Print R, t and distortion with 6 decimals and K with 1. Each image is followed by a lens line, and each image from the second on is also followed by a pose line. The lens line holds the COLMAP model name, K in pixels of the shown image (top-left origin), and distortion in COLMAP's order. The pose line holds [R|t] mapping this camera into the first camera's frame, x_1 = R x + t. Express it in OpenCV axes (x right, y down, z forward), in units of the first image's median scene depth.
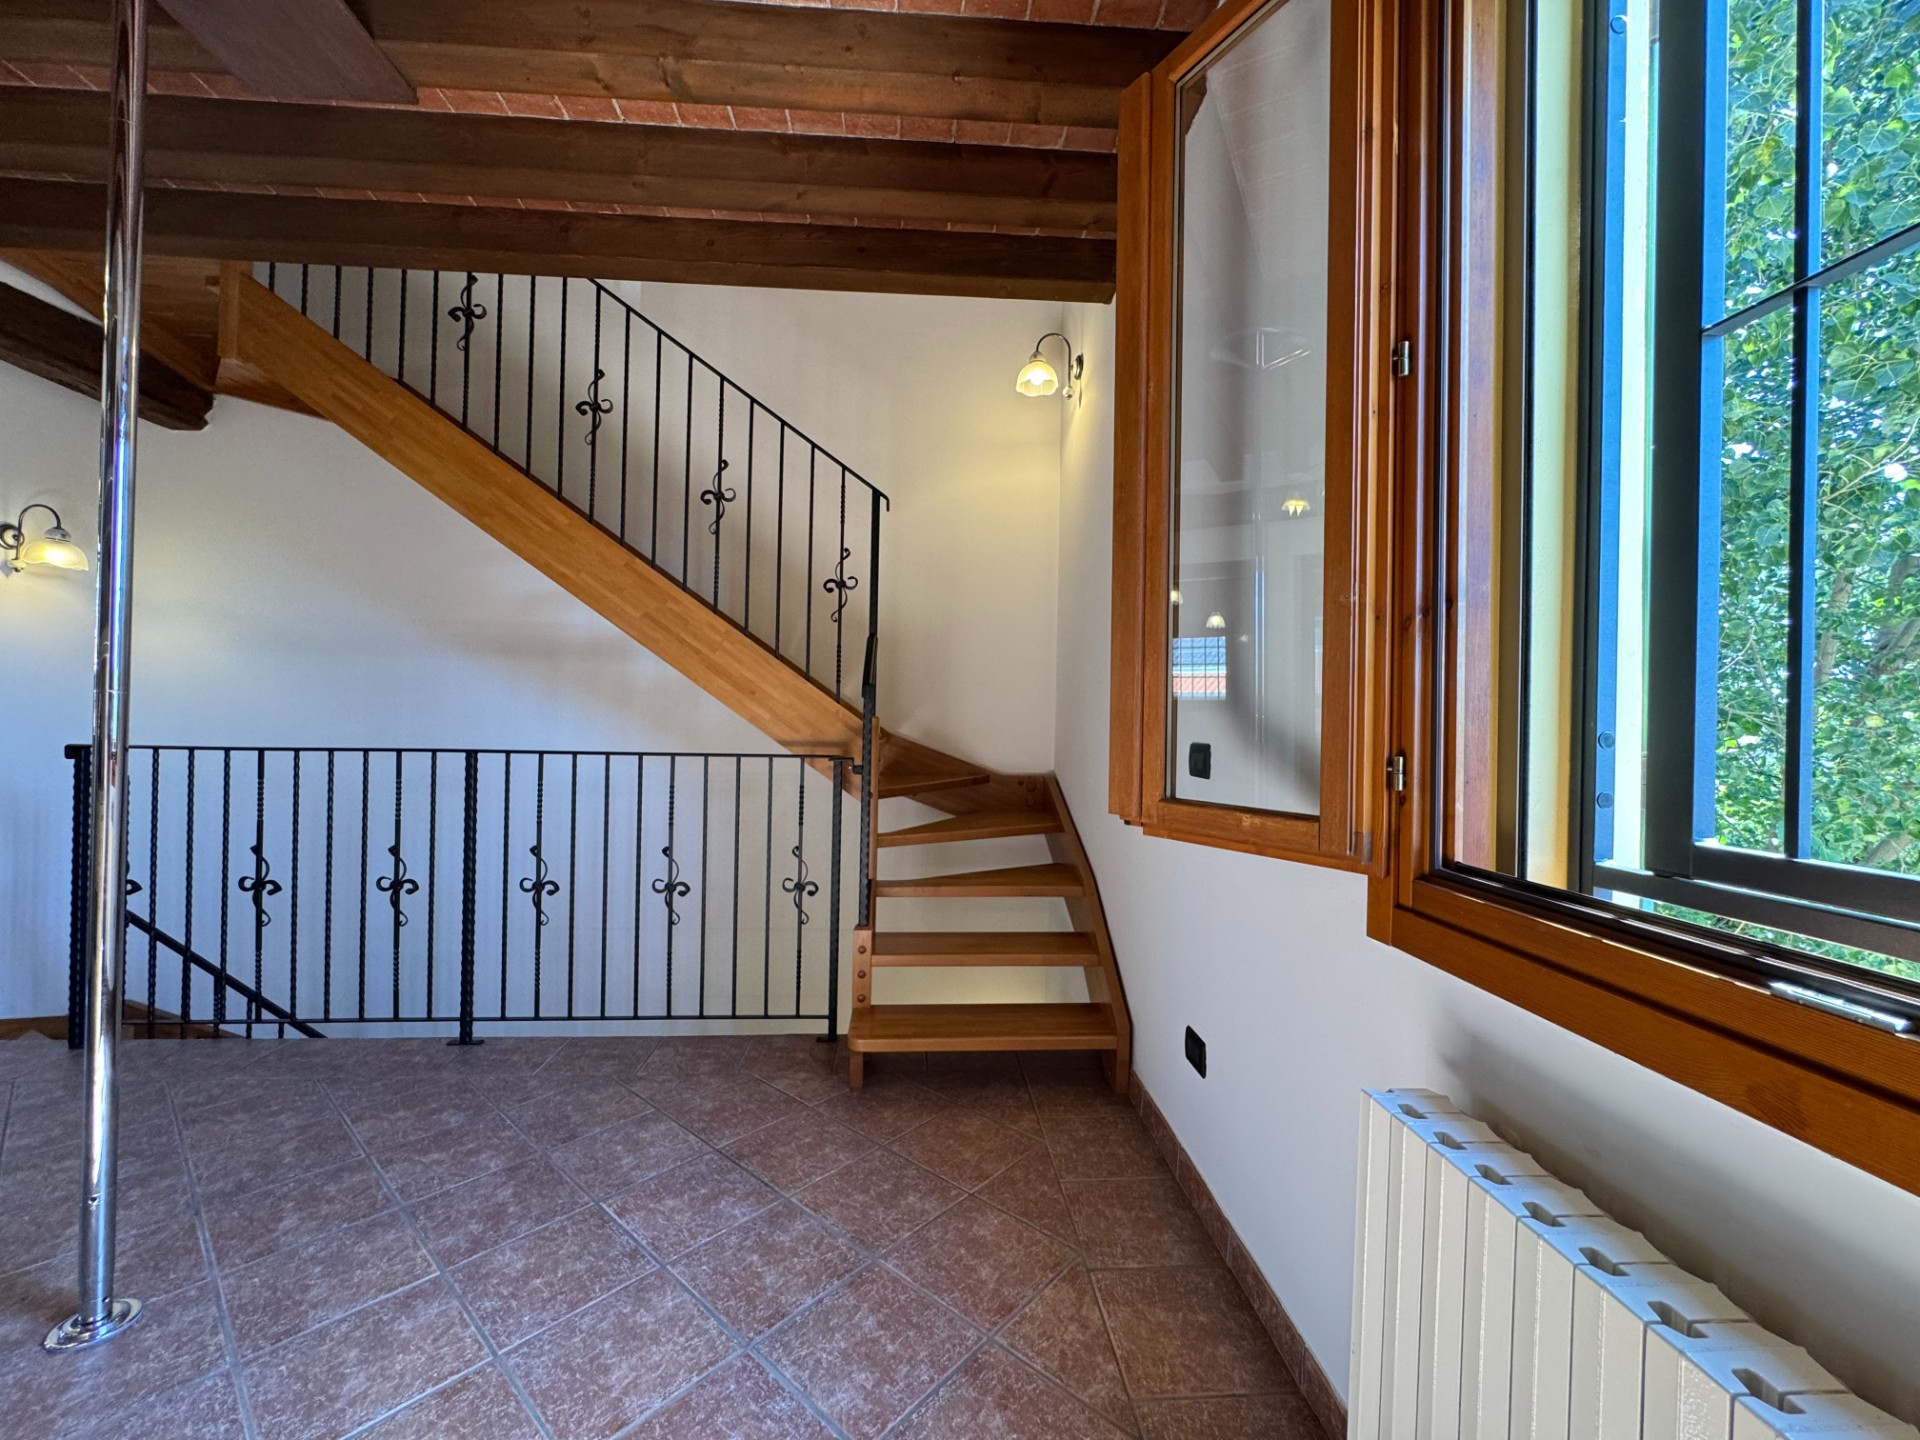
lens RADIAL K [[770.9, 0, 958.2], [0, 770.9, 716.4], [0, 0, 1]] dist [-0.002908, -0.000137]
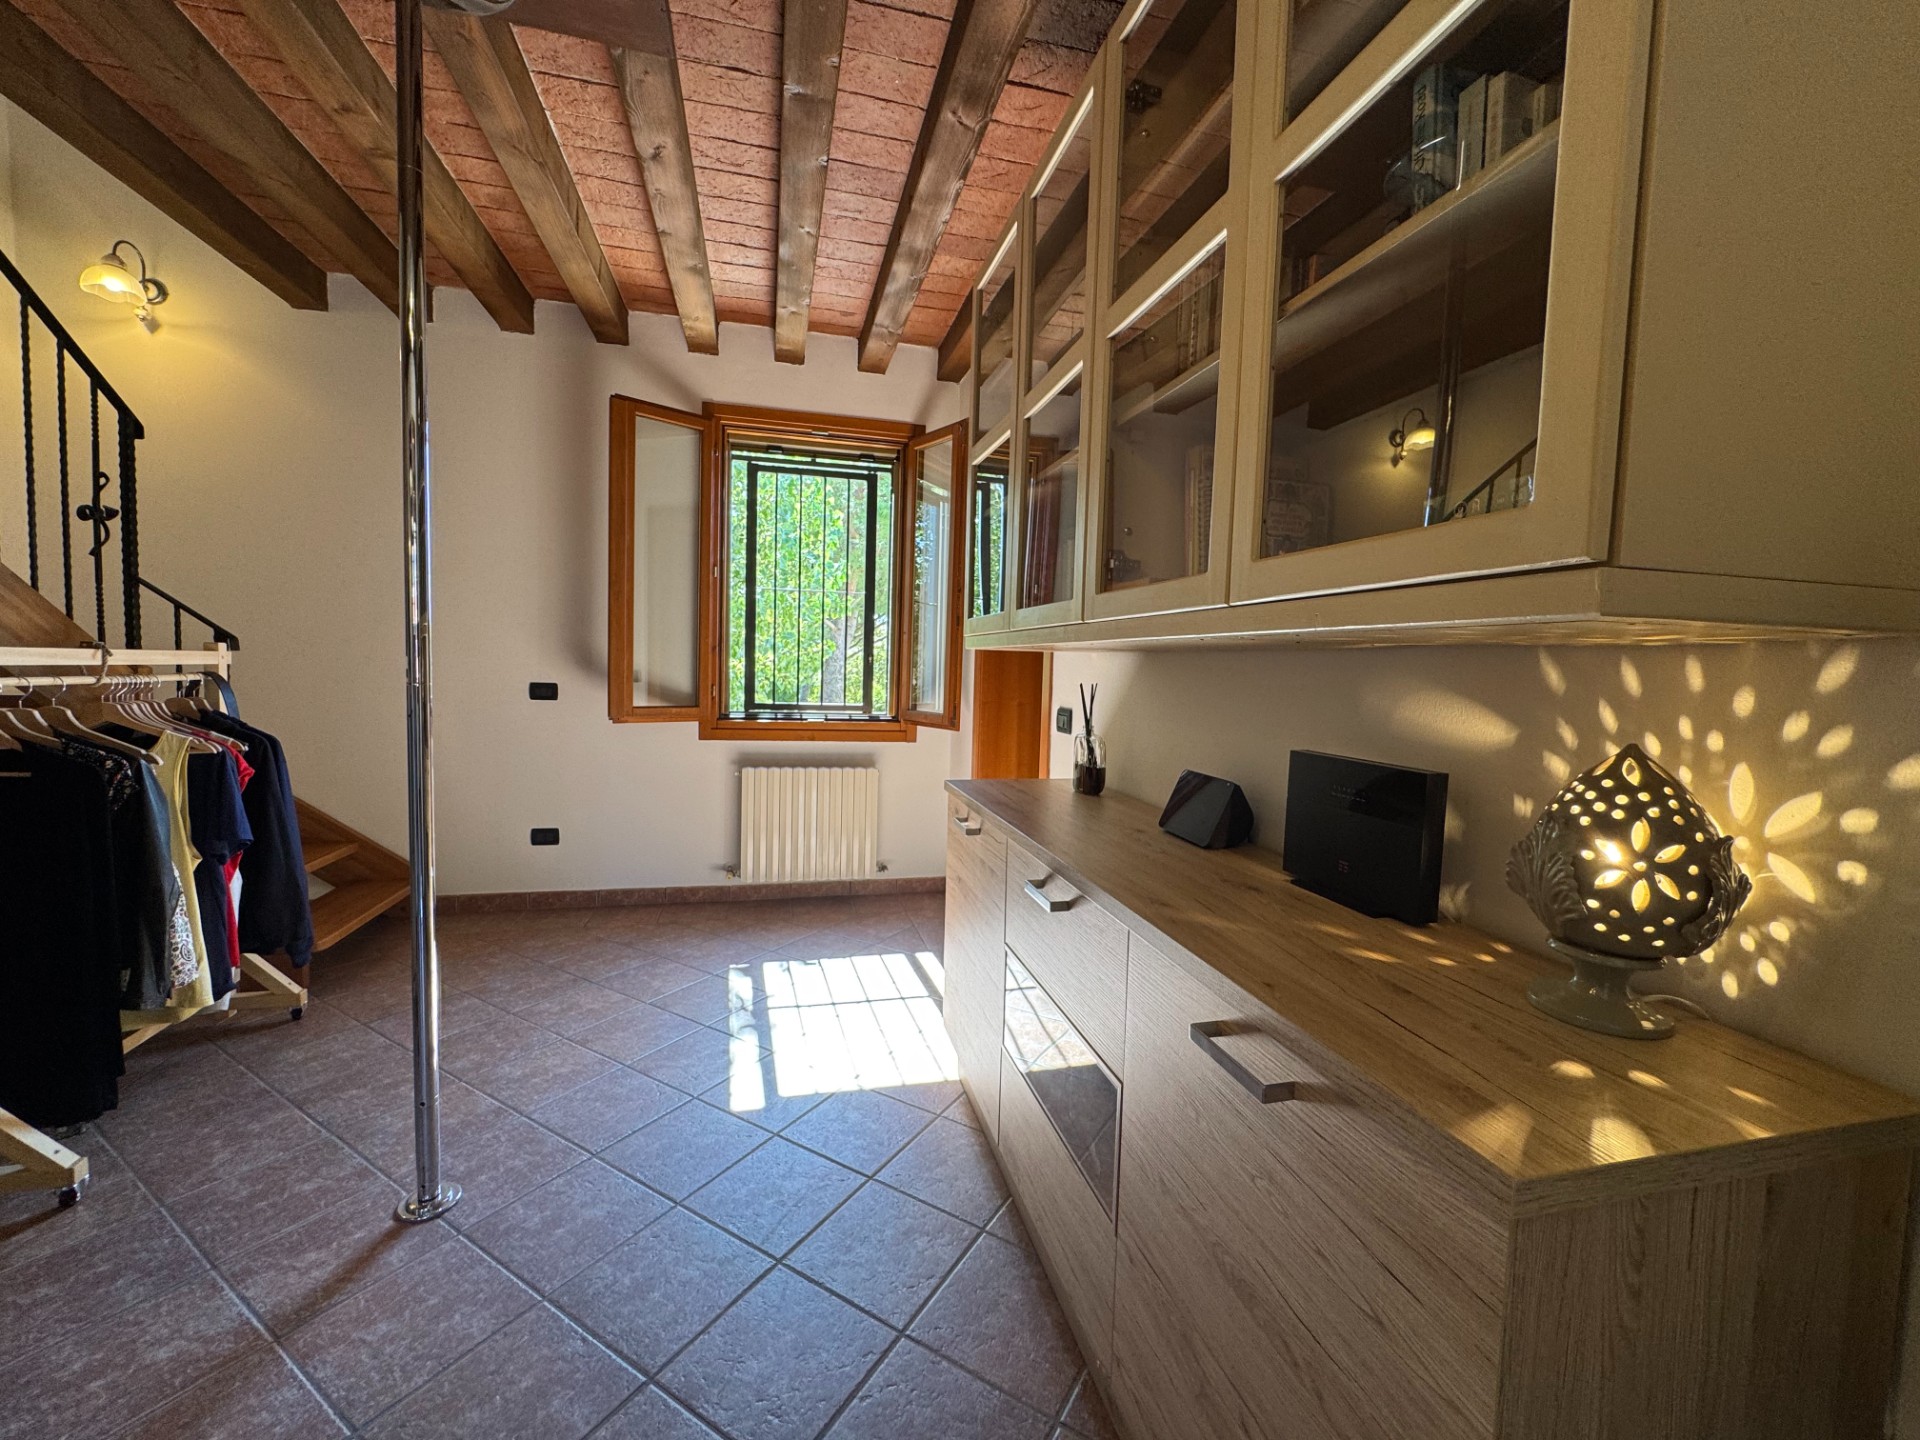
lens RADIAL K [[770.9, 0, 960.2], [0, 770.9, 713.8], [0, 0, 1]] dist [-0.002908, -0.000137]
pose [[-0.177997, -0.084134, 0.980428, -2.102671], [-0.036014, 0.996228, 0.078952, -0.091048], [-0.983372, -0.021255, -0.180355, 0.357657]]
